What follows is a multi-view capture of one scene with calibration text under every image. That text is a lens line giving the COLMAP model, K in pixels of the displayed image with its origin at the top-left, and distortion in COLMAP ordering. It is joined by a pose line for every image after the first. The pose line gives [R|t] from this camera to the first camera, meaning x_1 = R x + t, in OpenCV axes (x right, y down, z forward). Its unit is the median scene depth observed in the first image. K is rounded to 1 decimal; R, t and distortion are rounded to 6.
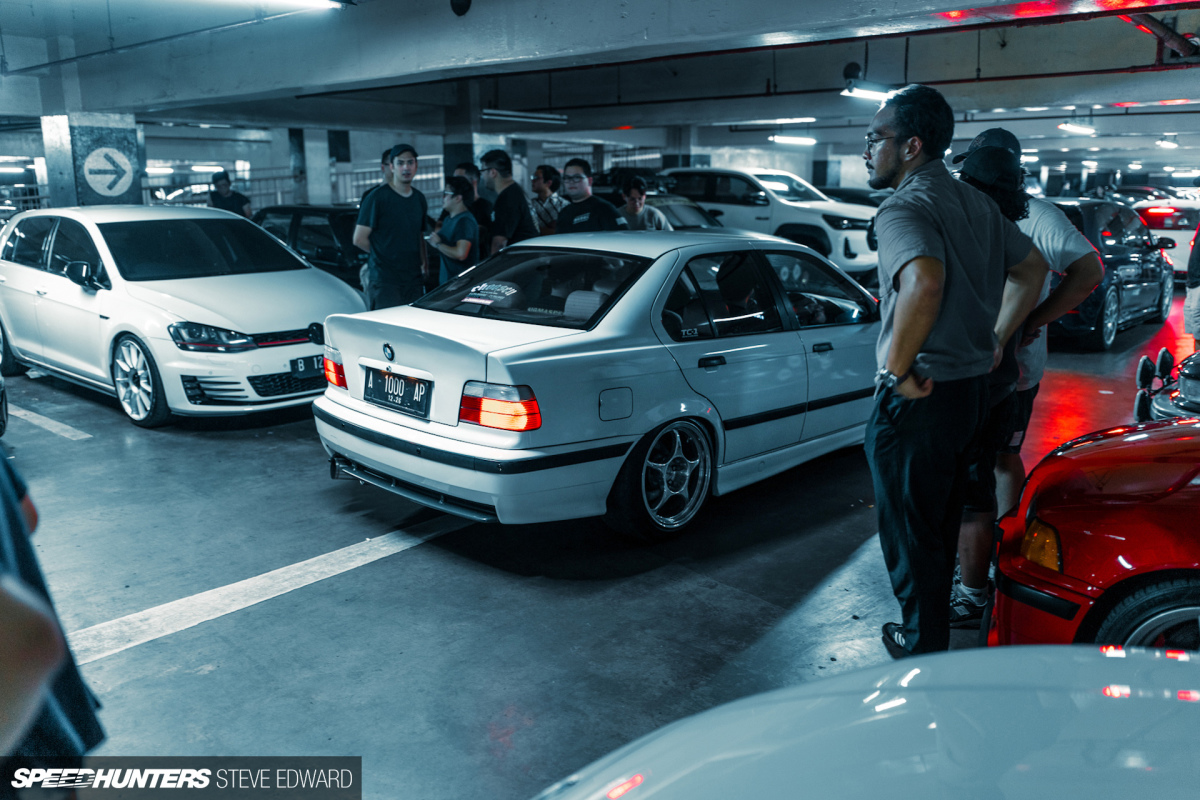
lens RADIAL K [[970.1, 0, 598.4], [0, 970.1, 397.5], [0, 0, 1]] dist [-0.003162, -0.001331]
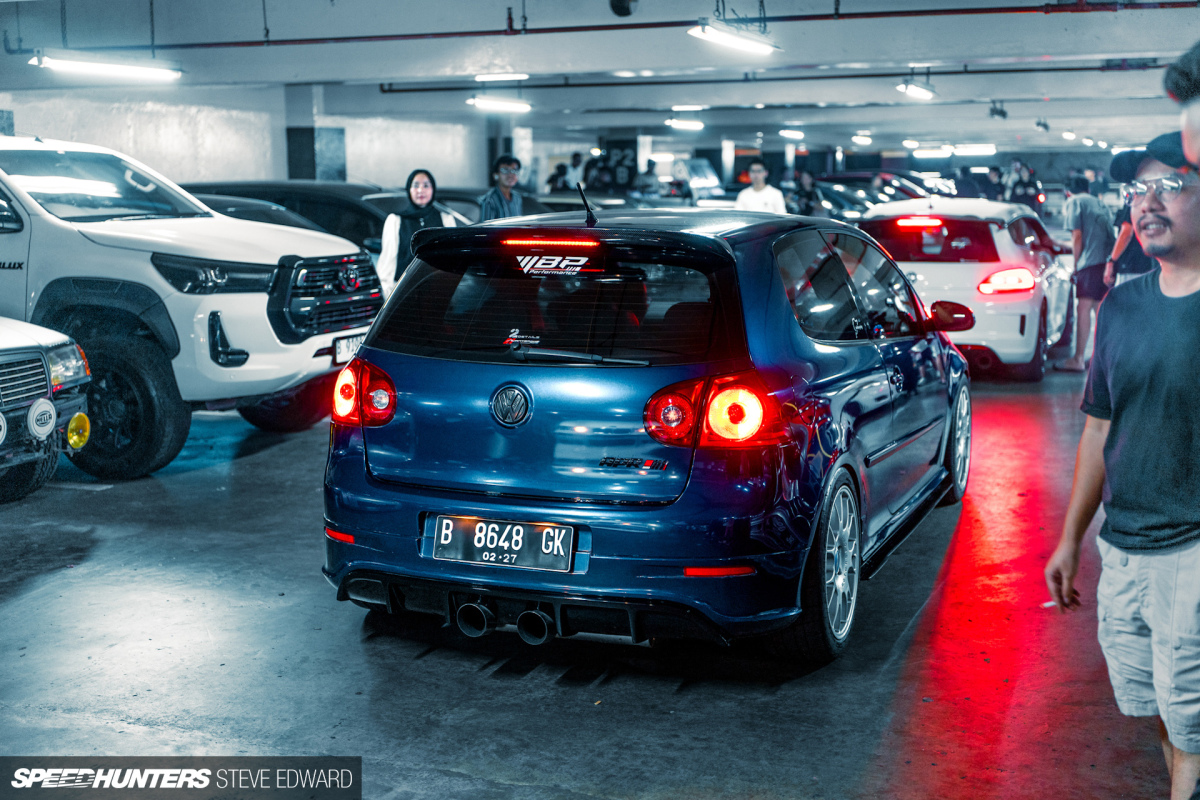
lens RADIAL K [[1610.8, 0, 600.7], [0, 1610.8, 400.7], [0, 0, 1]] dist [0.065251, 0.000000]
pose [[0.943999, -0.054190, 0.325468, 0.157109], [0.078929, 0.994870, -0.063284, -0.063756], [-0.320369, 0.085428, 0.943433, 0.286384]]
